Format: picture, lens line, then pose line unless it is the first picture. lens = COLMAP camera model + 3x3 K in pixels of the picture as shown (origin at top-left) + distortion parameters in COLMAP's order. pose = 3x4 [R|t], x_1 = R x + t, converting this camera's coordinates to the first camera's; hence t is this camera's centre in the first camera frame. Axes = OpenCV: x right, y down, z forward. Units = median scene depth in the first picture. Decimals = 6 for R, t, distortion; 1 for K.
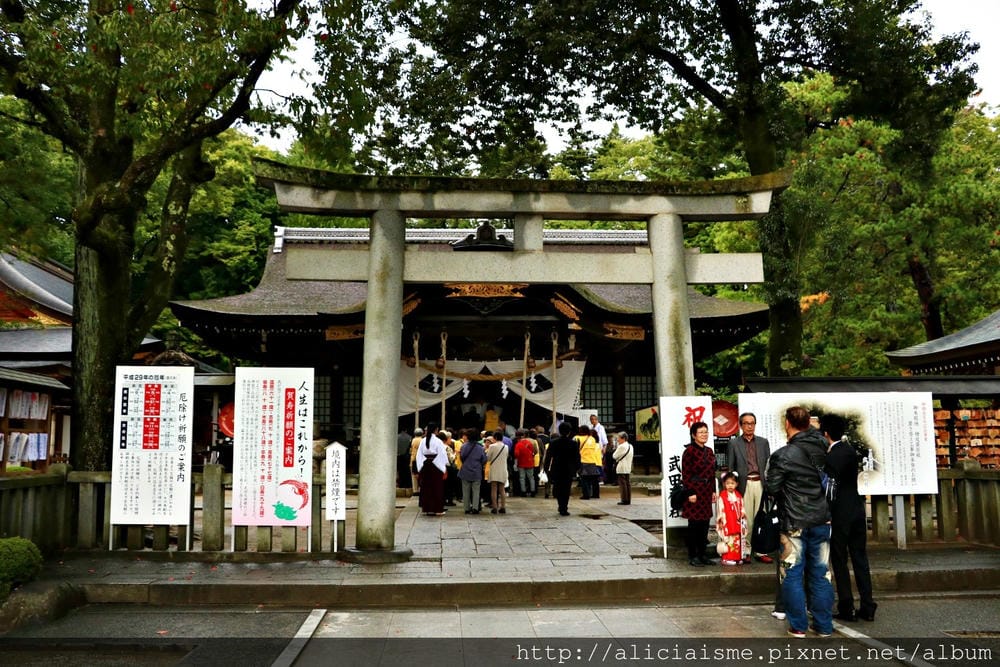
lens RADIAL K [[933.0, 0, 499.4], [0, 933.0, 344.8], [0, 0, 1]] dist [-0.181983, 0.268524]
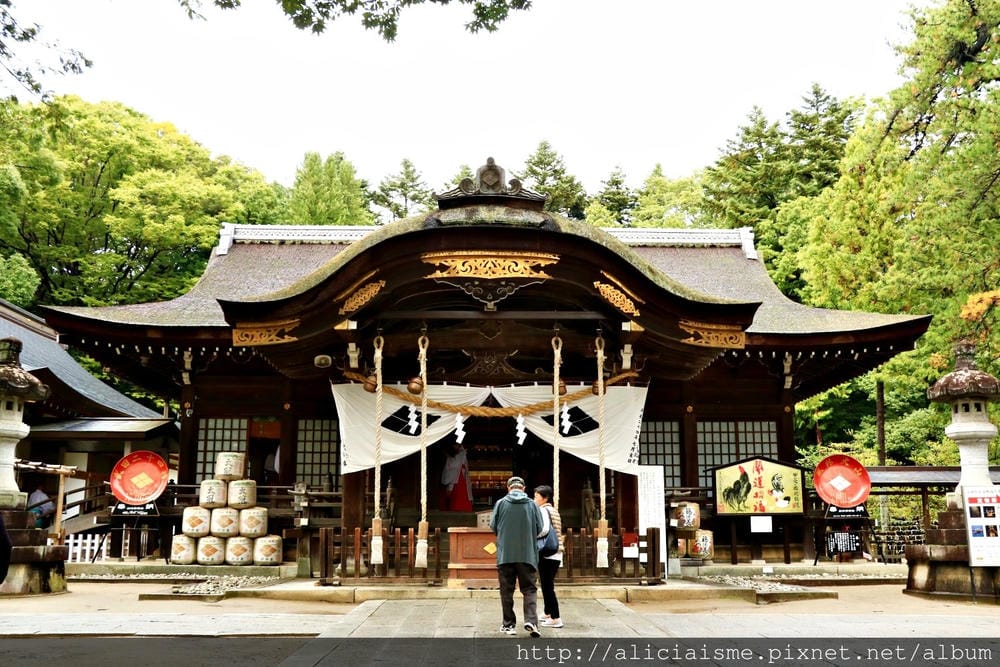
lens RADIAL K [[933.0, 0, 499.4], [0, 933.0, 344.8], [0, 0, 1]] dist [-0.181983, 0.268524]
pose [[0.999267, -0.000258, -0.038290, 0.015229], [-0.002806, 0.996796, -0.079938, 0.040488], [0.038188, 0.079986, 0.996064, 0.364813]]
